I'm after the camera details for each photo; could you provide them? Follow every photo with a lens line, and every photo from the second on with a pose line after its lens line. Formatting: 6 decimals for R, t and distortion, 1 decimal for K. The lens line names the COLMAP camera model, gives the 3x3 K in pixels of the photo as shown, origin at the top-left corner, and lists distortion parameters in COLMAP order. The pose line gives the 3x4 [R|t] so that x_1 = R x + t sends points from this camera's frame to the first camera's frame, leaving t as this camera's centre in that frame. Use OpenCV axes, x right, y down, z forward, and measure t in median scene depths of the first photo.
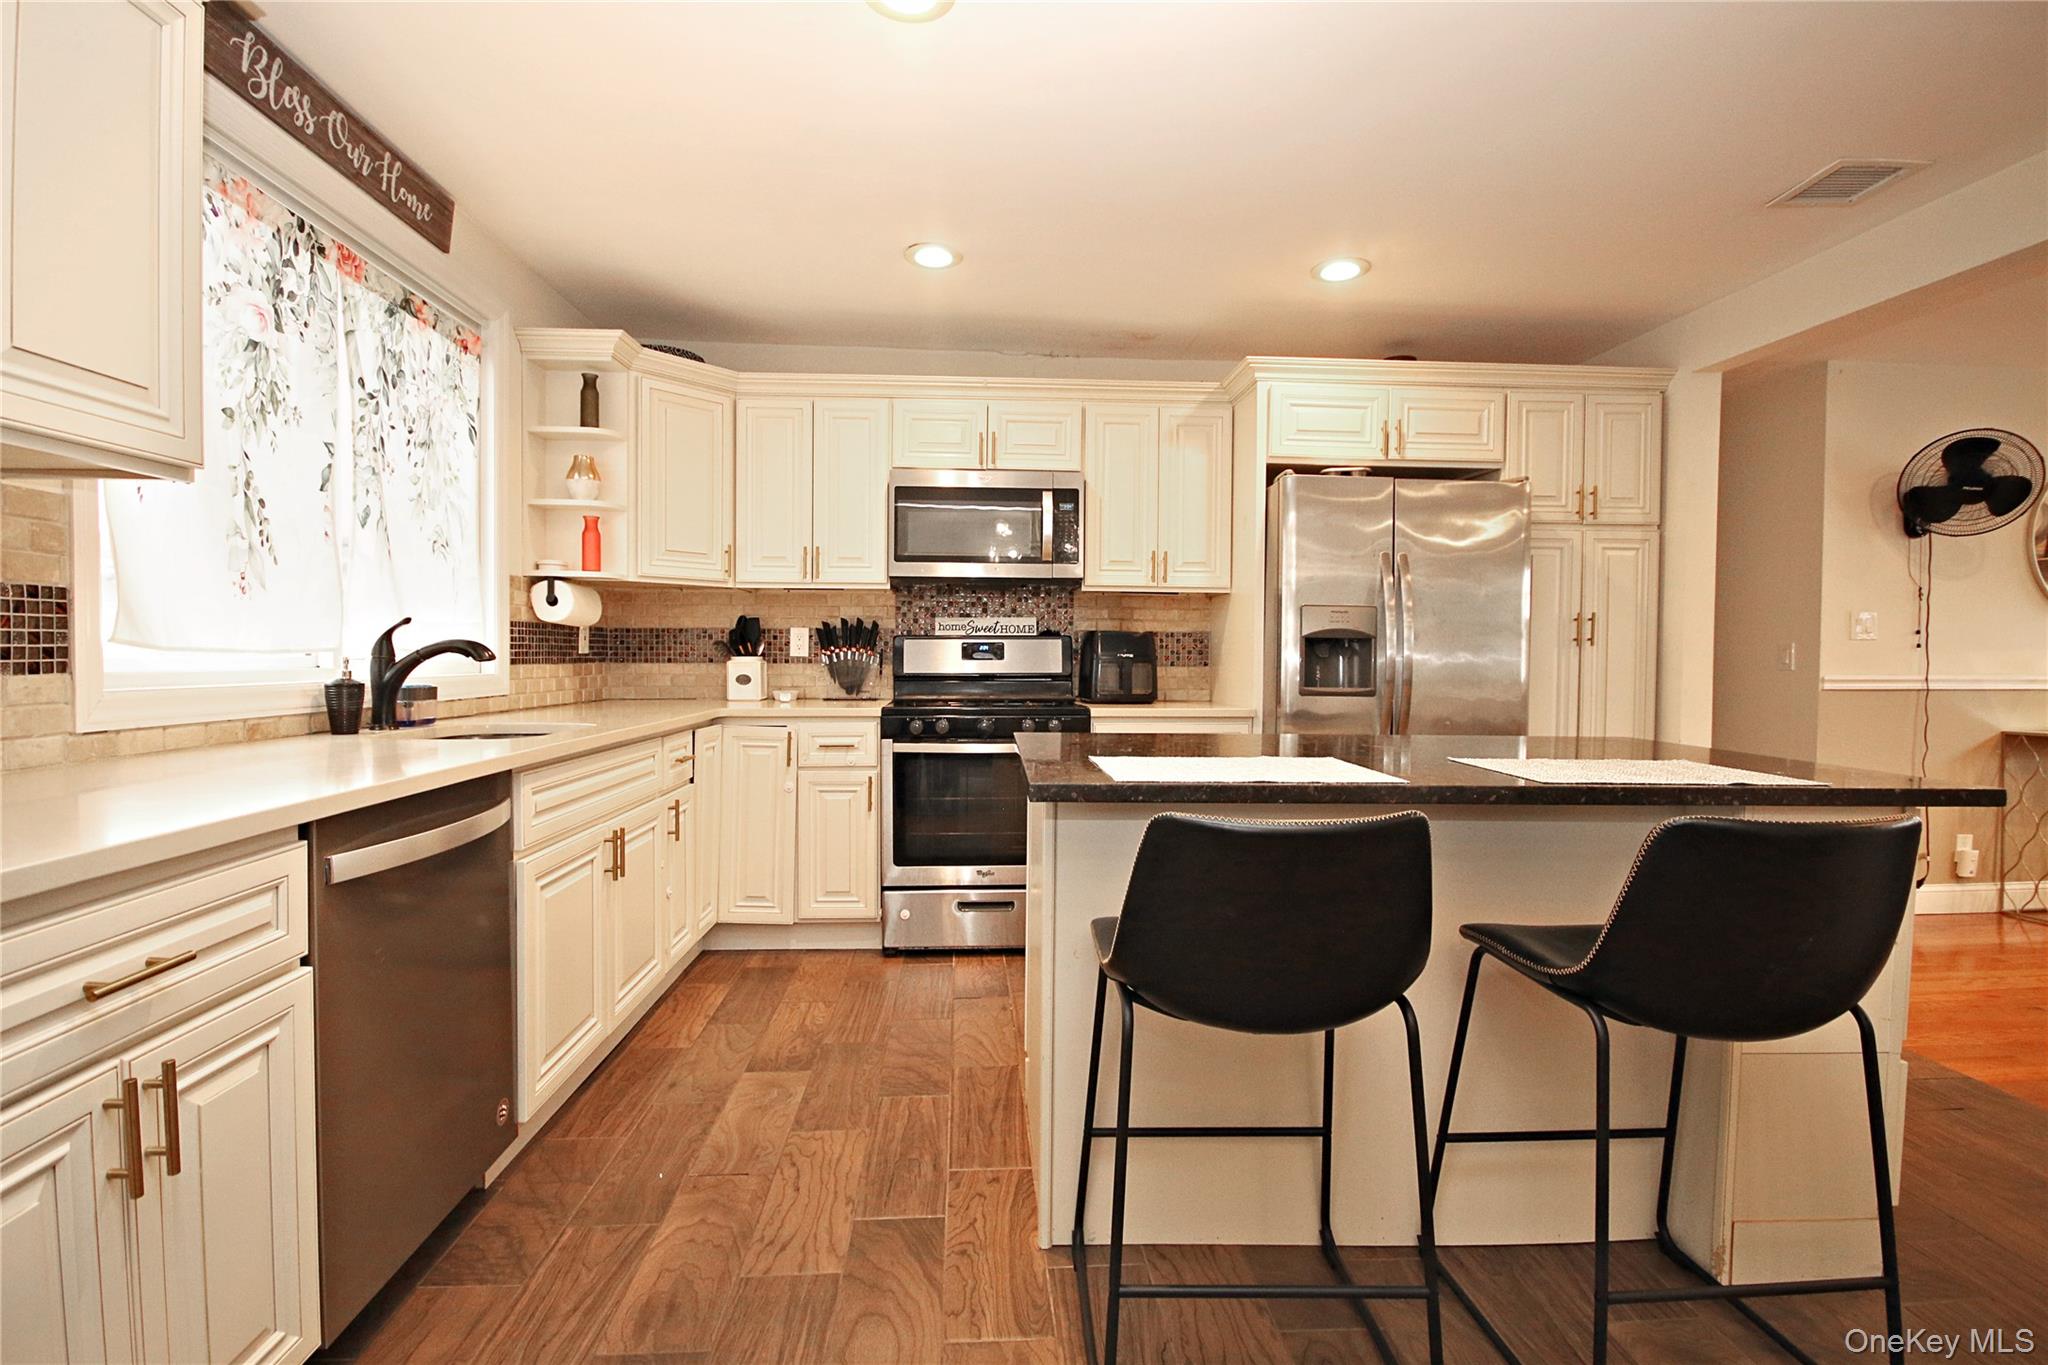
lens RADIAL K [[939.8, 0, 1018.5], [0, 939.8, 685.0], [0, 0, 1]] dist [-0.003225, -0.004513]
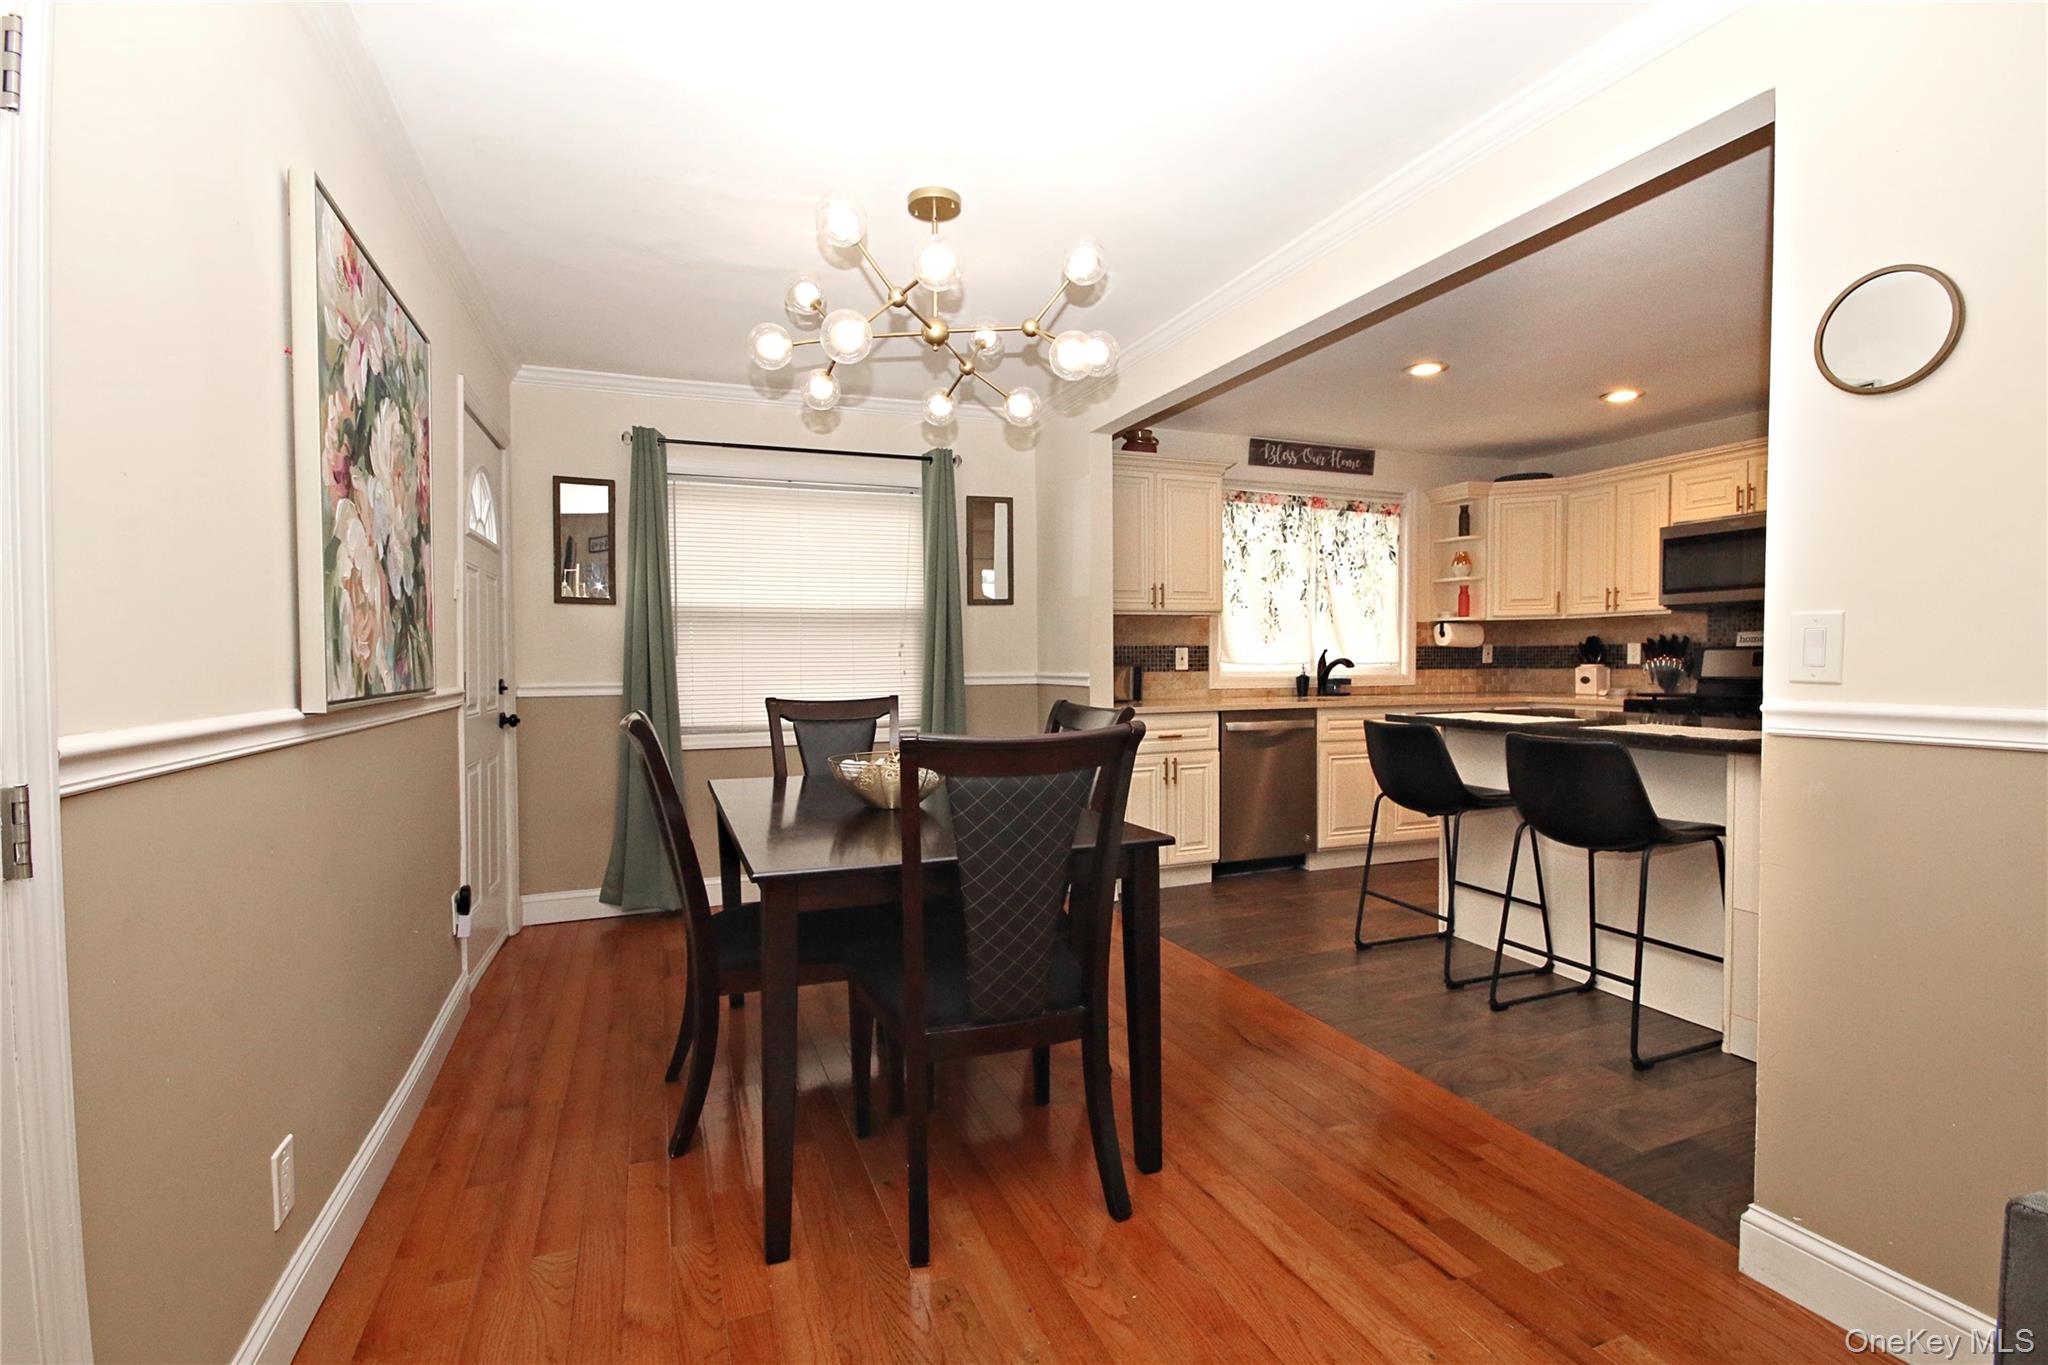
lens RADIAL K [[939.8, 0, 1018.5], [0, 939.8, 685.0], [0, 0, 1]] dist [-0.003225, -0.004513]
pose [[0.316723, 0.015240, -0.948396, 1.015833], [-0.023420, 0.999692, 0.008244, 0.013143], [0.948229, 0.019600, 0.316982, -0.372023]]
